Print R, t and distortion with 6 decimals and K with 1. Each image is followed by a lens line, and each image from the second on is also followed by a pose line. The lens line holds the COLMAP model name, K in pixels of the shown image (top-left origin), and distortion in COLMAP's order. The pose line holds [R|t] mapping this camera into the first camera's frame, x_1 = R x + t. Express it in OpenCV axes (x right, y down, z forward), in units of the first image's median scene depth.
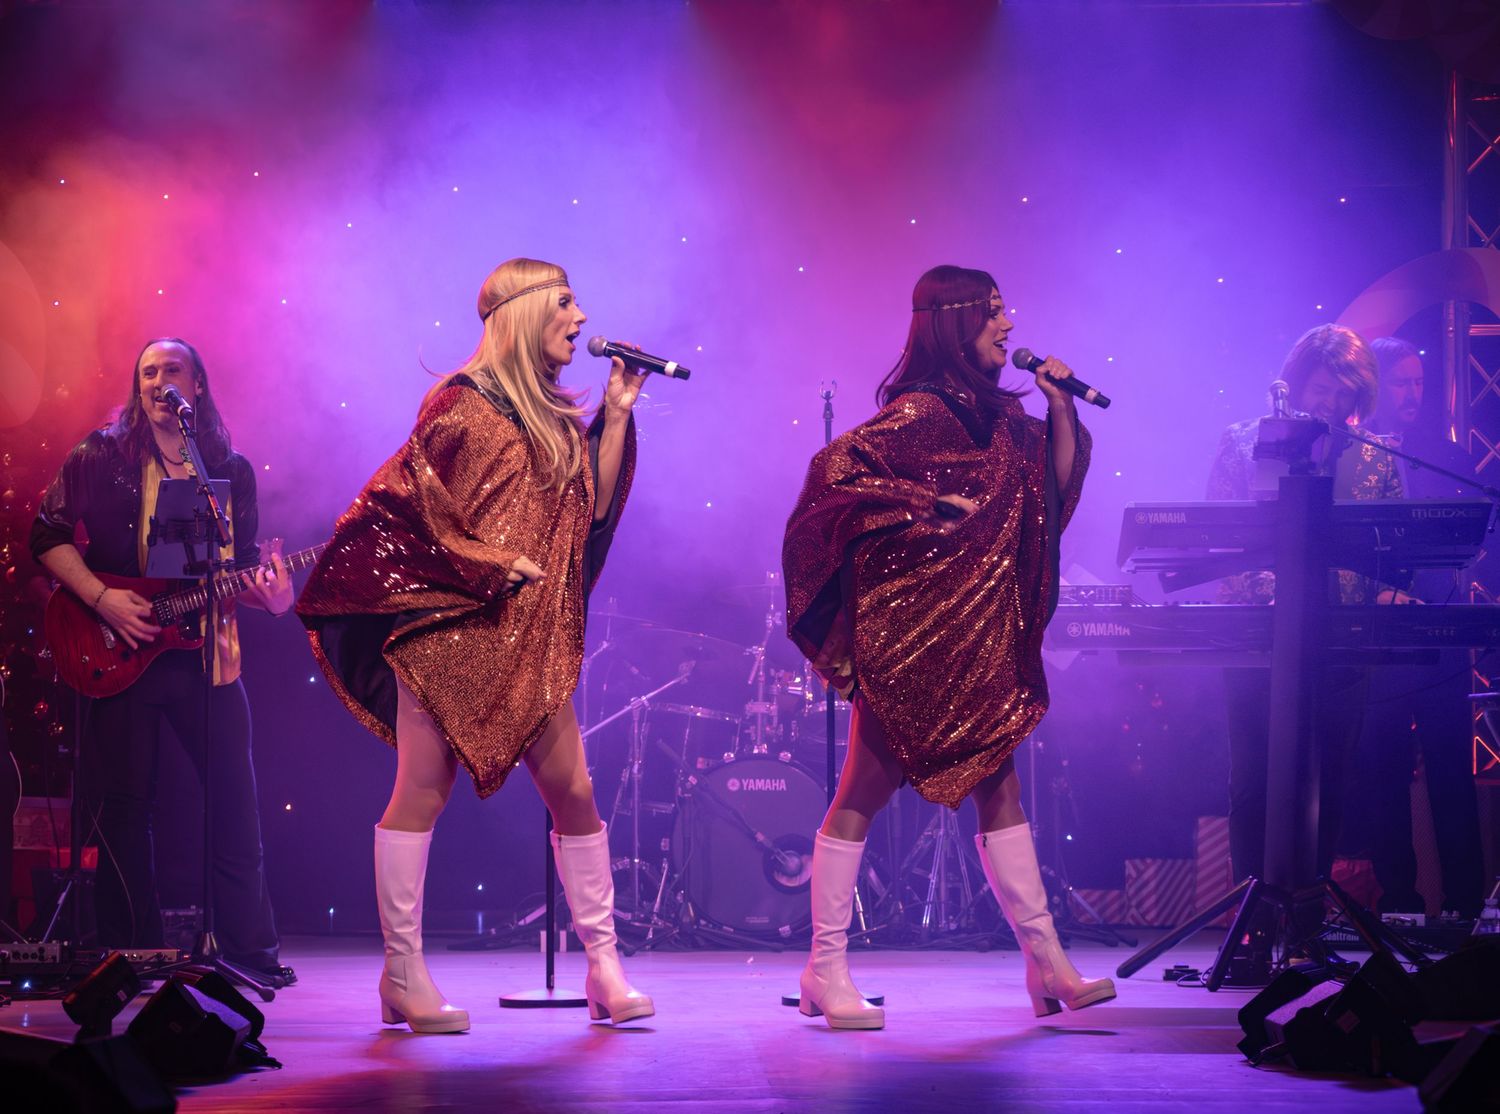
lens RADIAL K [[4752.3, 0, 744.0], [0, 4752.3, 526.3], [0, 0, 1]] dist [0.706321, 0.000000]
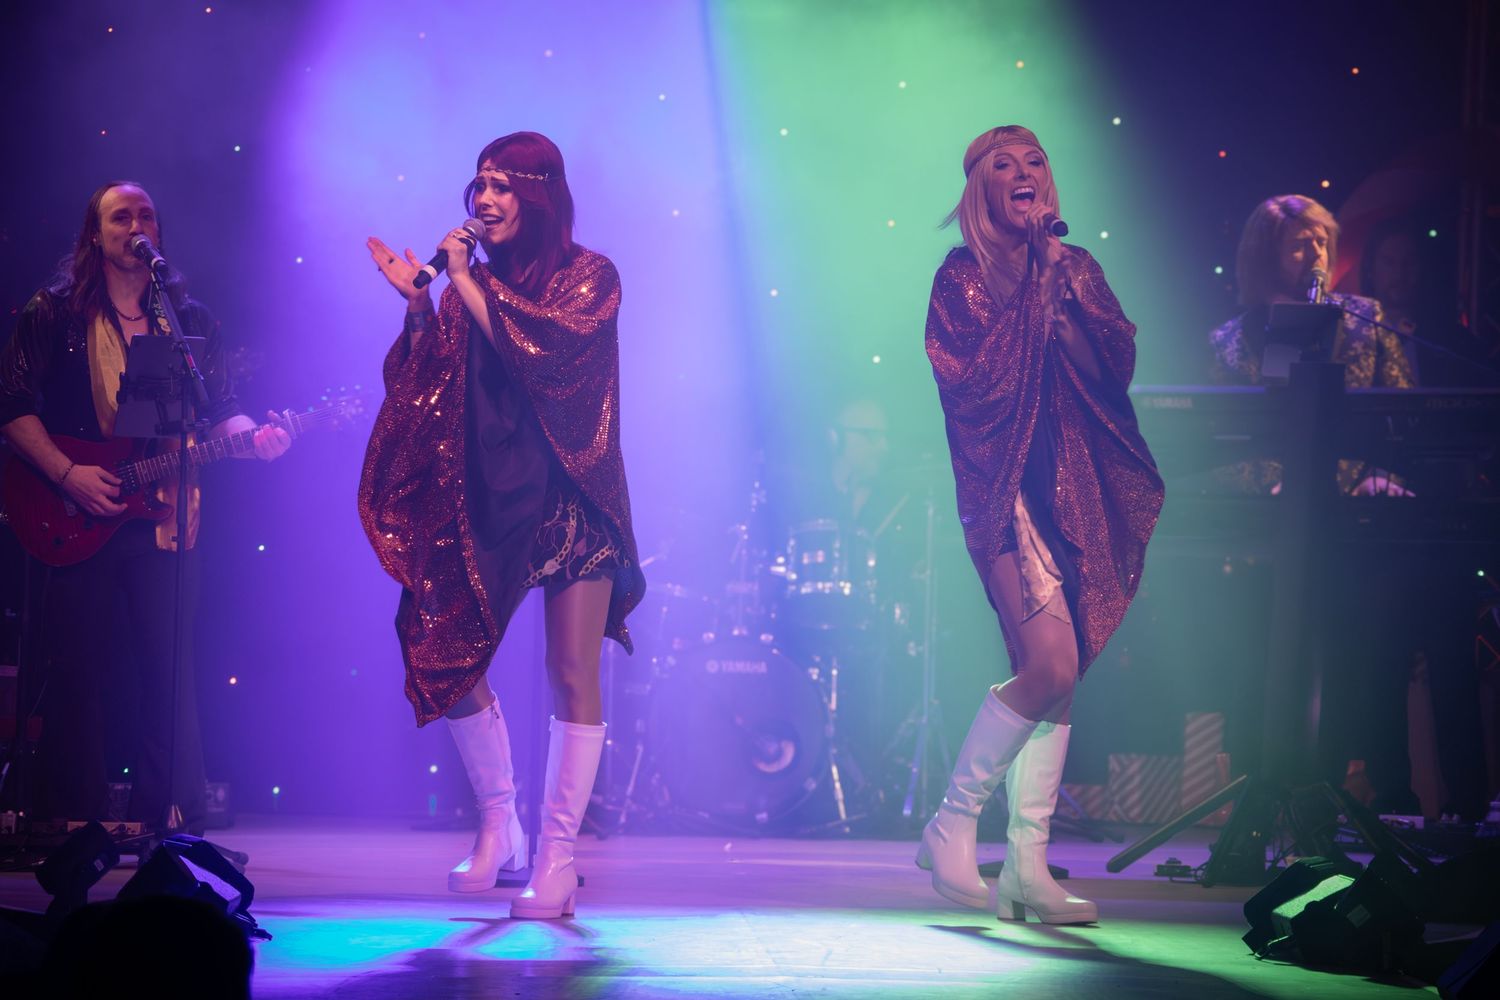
lens RADIAL K [[5646.2, 0, 753.7], [0, 5646.2, 503.2], [0, 0, 1]] dist [1.710025, 0.000000]
pose [[0.998874, 0.024933, 0.040373, -0.041344], [-0.025753, 0.999470, 0.019916, -0.002097], [-0.039855, -0.020933, 0.998986, -0.151059]]
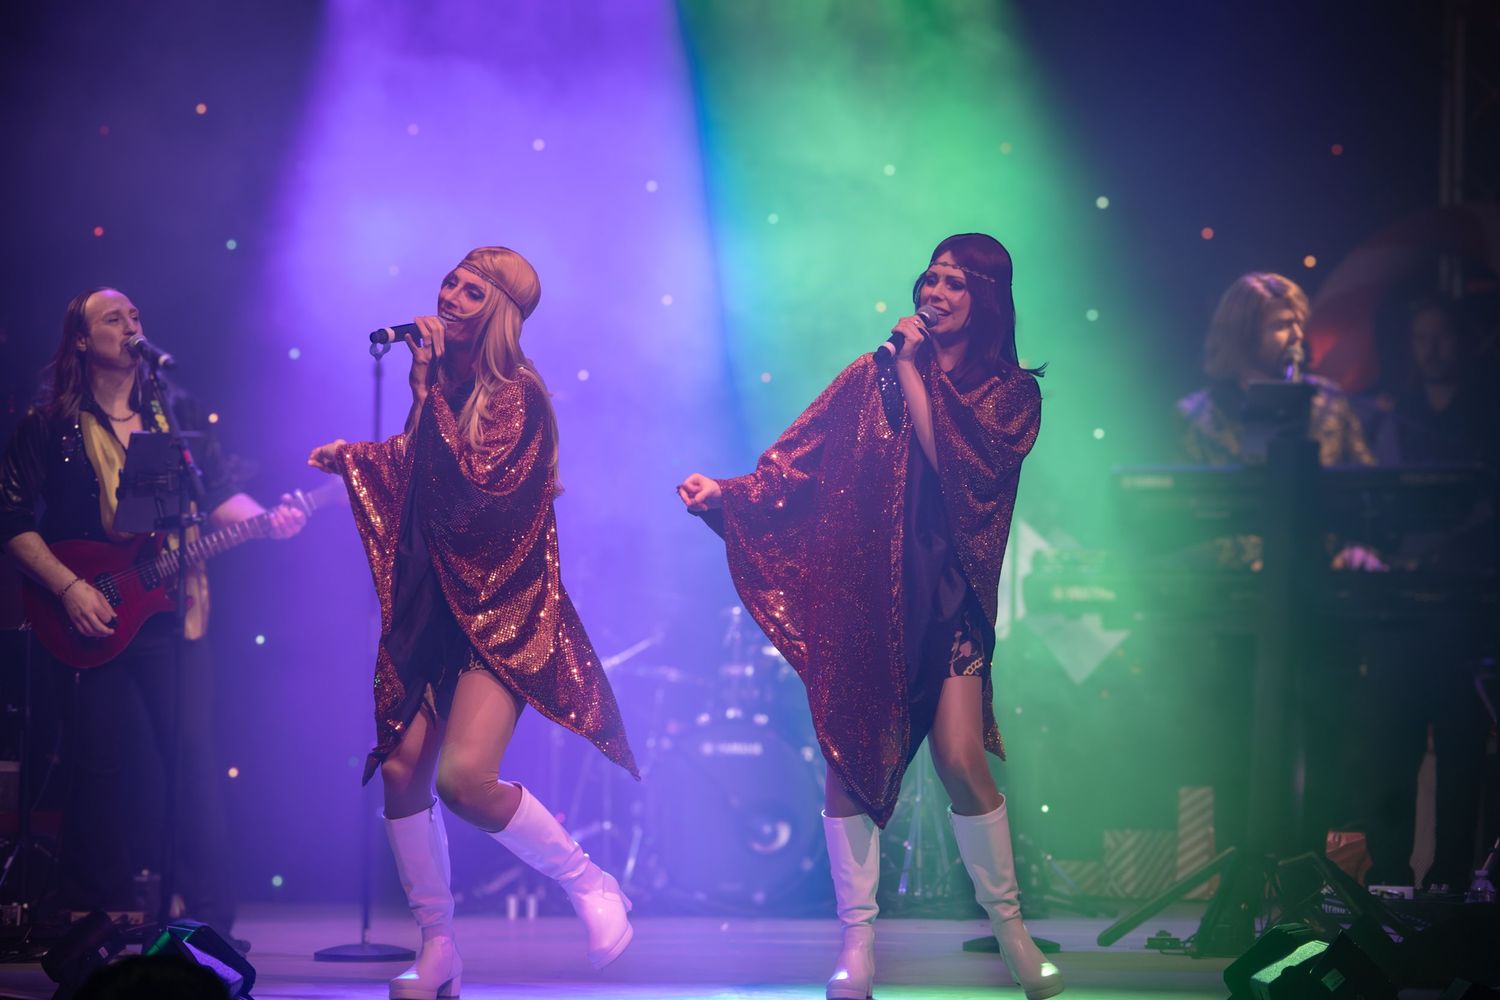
lens RADIAL K [[6179.6, 0, 762.7], [0, 6179.6, 526.9], [0, 0, 1]] dist [2.055025, 0.000000]
pose [[0.999390, 0.008943, 0.033757, -0.034459], [-0.009269, 0.999912, 0.009524, -0.003632], [-0.033668, -0.009832, 0.999385, -0.276638]]
